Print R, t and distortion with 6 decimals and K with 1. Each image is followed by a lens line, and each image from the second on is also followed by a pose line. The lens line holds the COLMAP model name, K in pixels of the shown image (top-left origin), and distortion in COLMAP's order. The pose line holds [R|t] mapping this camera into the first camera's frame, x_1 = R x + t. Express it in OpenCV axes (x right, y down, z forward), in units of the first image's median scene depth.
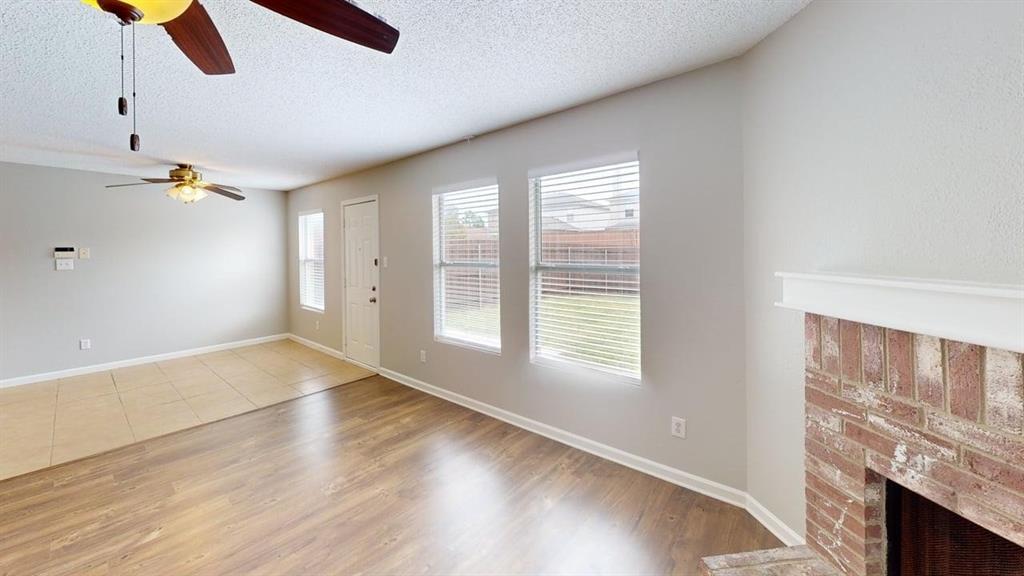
lens RADIAL K [[383.4, 0, 512.0], [0, 383.4, 288.0], [0, 0, 1]] dist [-0.000820, -0.000063]
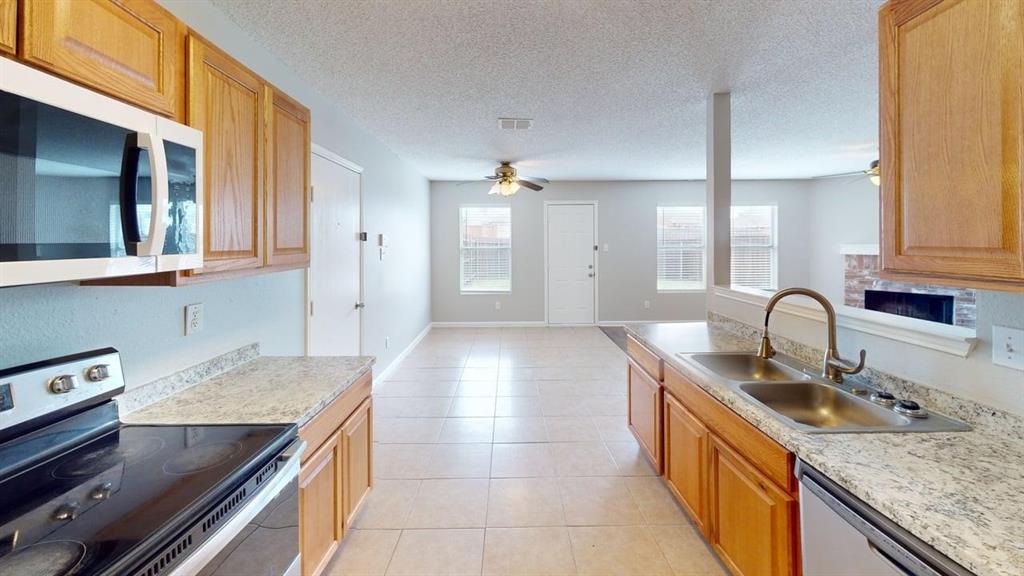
lens RADIAL K [[408.6, 0, 512.0], [0, 408.6, 288.0], [0, 0, 1]] dist [-0.000107, -0.000017]
pose [[0.747162, -0.068906, 0.661061, -2.652370], [0.071130, 0.997189, 0.023548, 0.039170], [-0.660825, 0.029427, 0.749963, 0.113110]]
